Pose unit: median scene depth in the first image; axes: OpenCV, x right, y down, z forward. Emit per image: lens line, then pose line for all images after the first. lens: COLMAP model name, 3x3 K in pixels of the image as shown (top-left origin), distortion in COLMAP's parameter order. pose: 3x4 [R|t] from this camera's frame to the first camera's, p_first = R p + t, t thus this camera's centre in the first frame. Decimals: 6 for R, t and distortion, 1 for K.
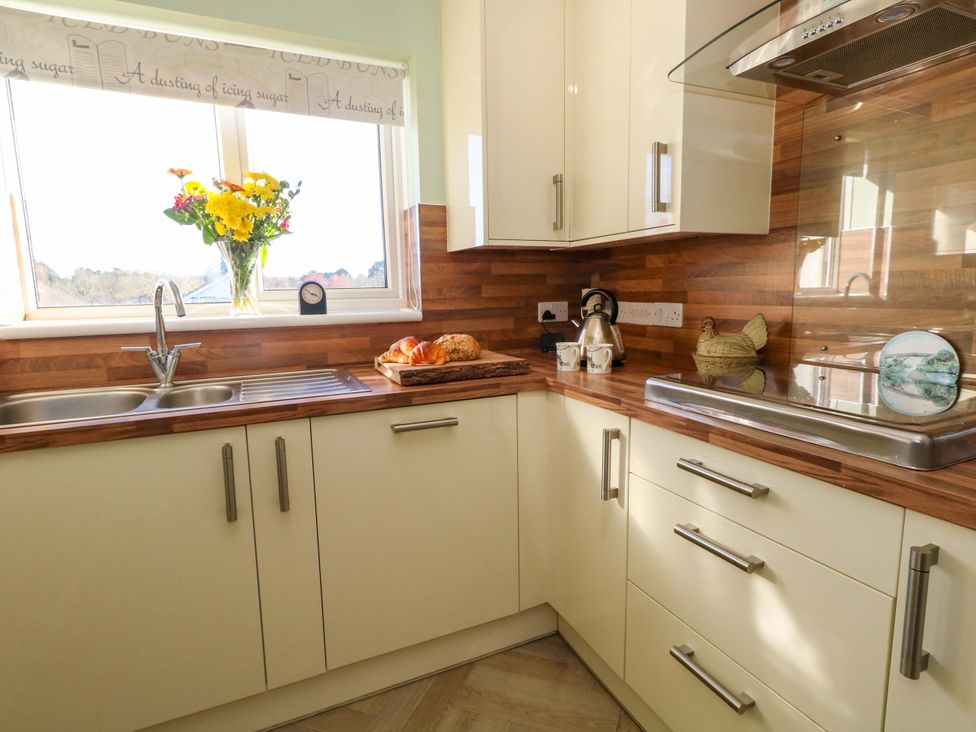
lens RADIAL K [[511.3, 0, 483.8], [0, 511.3, 360.3], [0, 0, 1]] dist [0.004653, -0.001462]
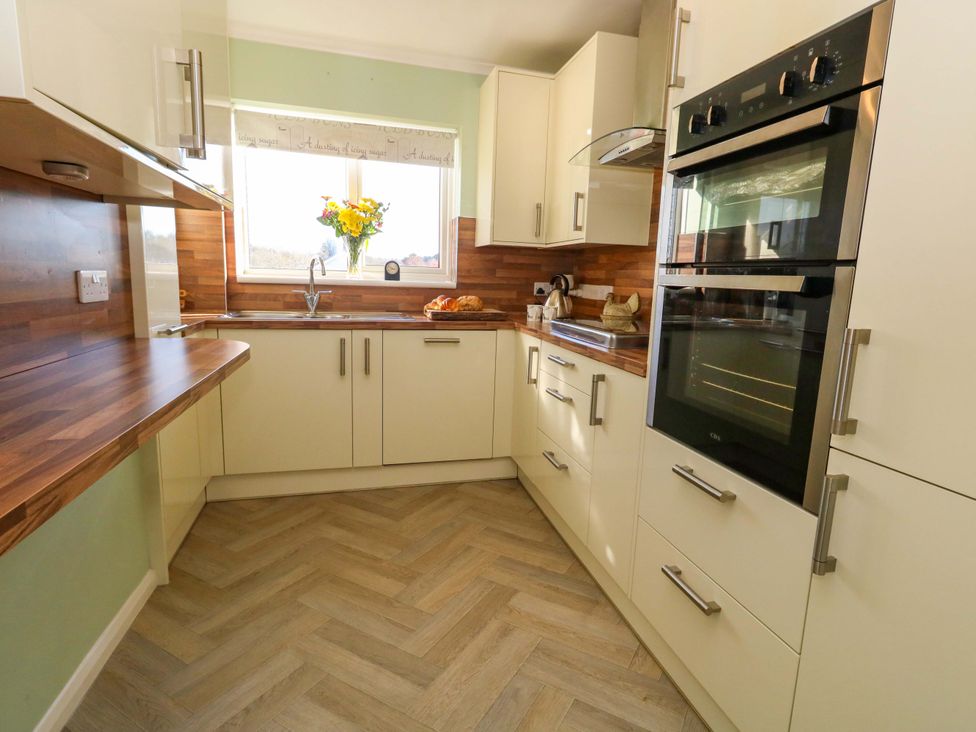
lens RADIAL K [[511.3, 0, 492.9], [0, 511.3, 363.7], [0, 0, 1]] dist [0.004653, -0.001462]
pose [[0.984545, 0.080199, -0.155692, 0.317909], [-0.076032, 0.996574, 0.032553, 0.117642], [0.157770, -0.020212, 0.987269, -0.707618]]
